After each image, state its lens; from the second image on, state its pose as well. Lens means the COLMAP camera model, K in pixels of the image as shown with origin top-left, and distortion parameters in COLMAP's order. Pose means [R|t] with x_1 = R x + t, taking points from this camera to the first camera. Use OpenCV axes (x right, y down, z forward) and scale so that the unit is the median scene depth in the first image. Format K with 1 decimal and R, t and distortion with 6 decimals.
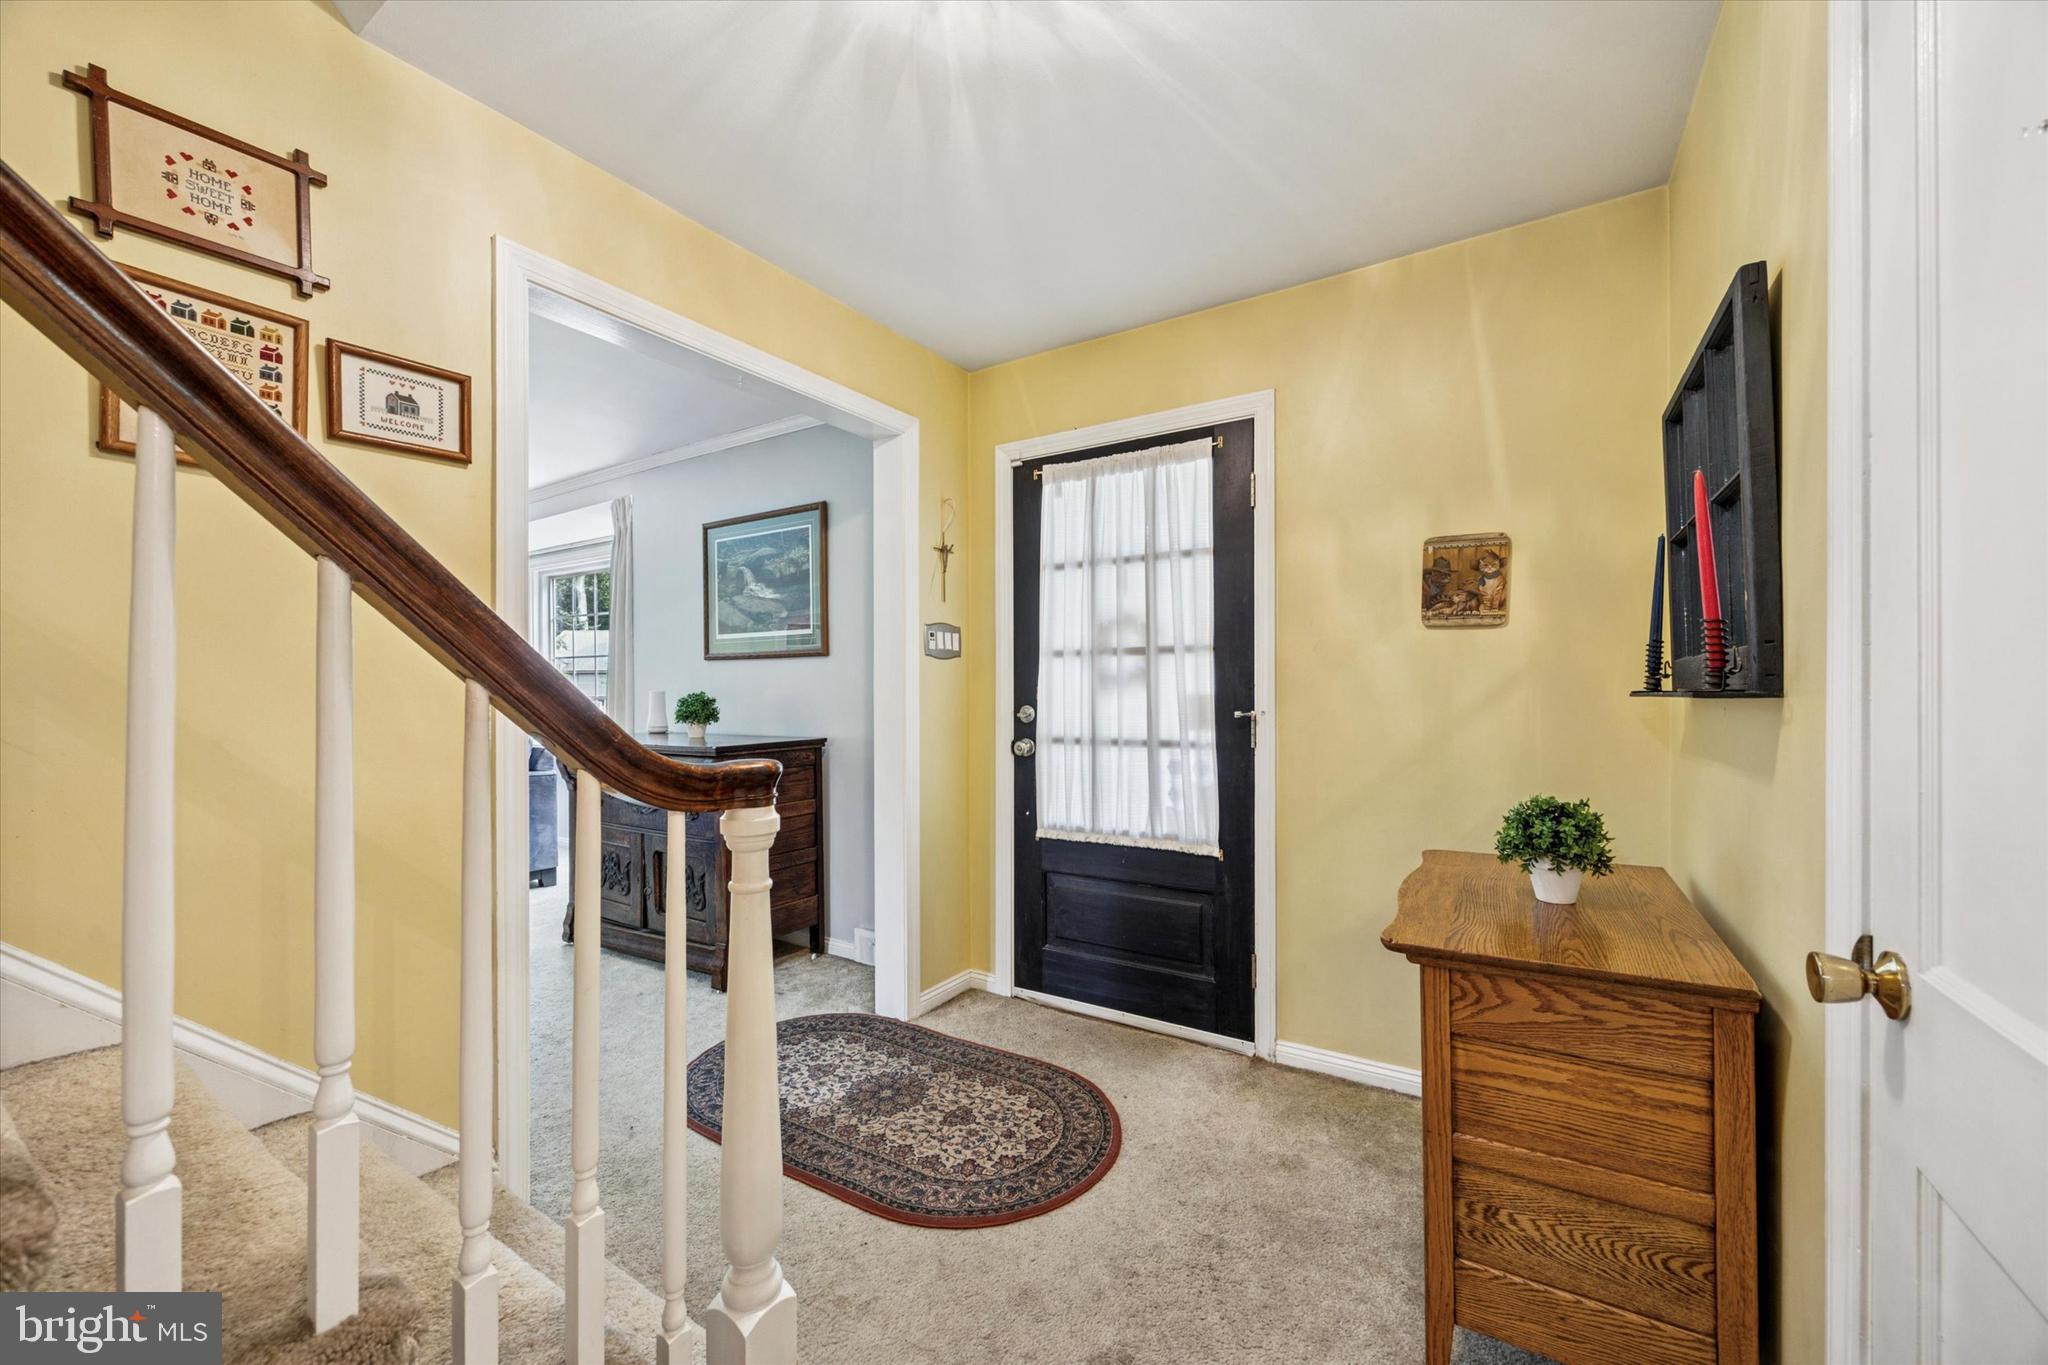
lens RADIAL K [[781.2, 0, 1029.5], [0, 781.2, 688.8], [0, 0, 1]] dist [0.000176, -0.000038]
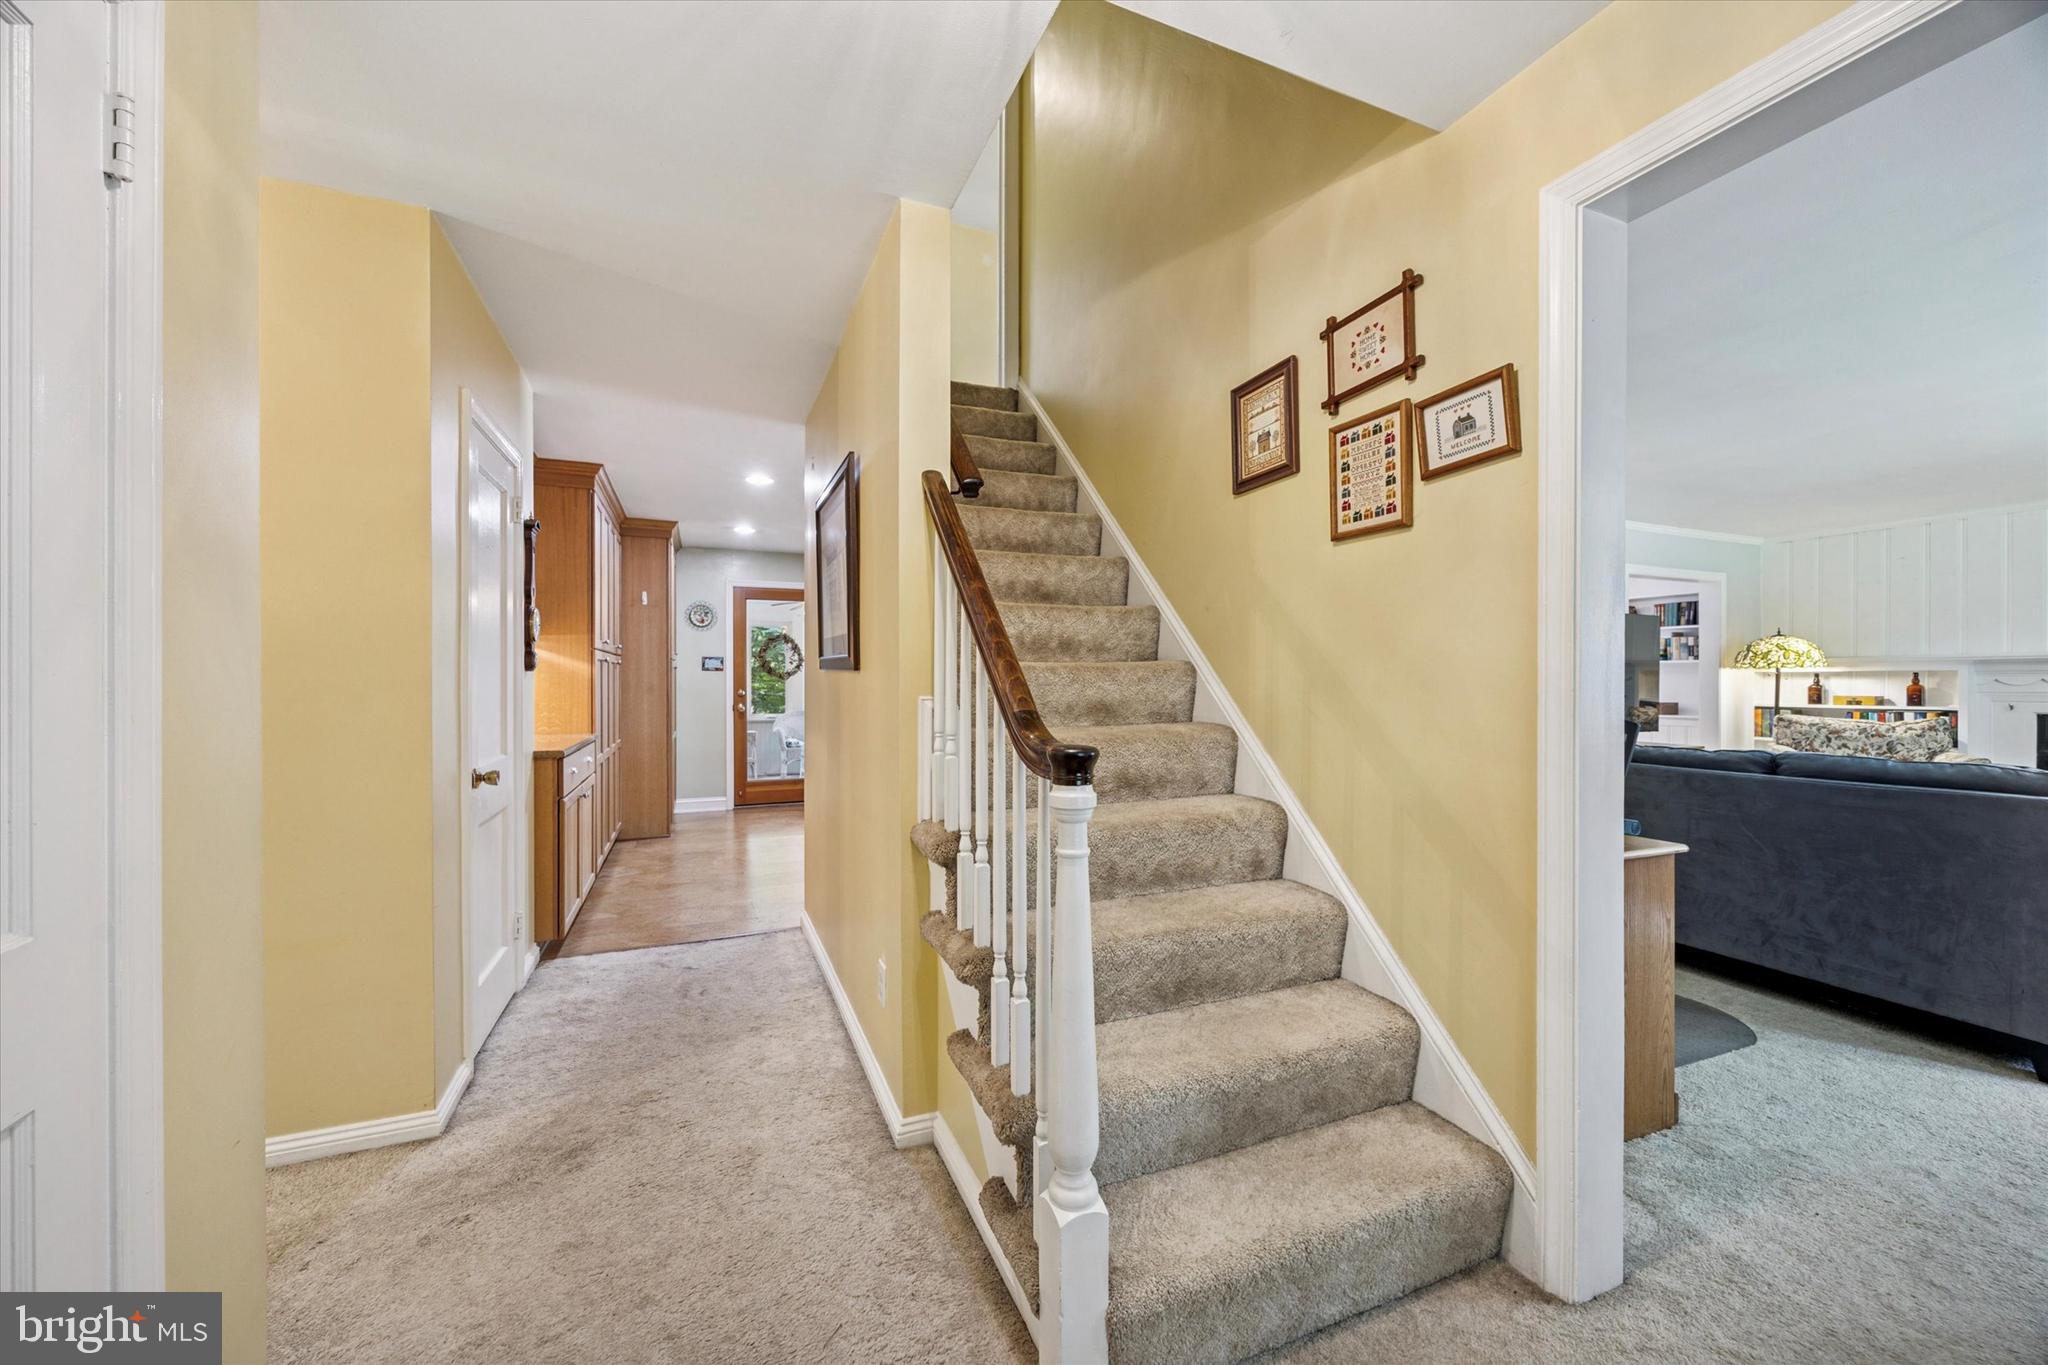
lens RADIAL K [[781.2, 0, 1029.5], [0, 781.2, 688.8], [0, 0, 1]] dist [0.000176, -0.000038]
pose [[-0.571773, 0.010393, -0.820346, 0.506612], [0.002575, 0.999938, 0.010874, -0.002947], [0.820408, 0.004105, -0.571764, 1.225740]]
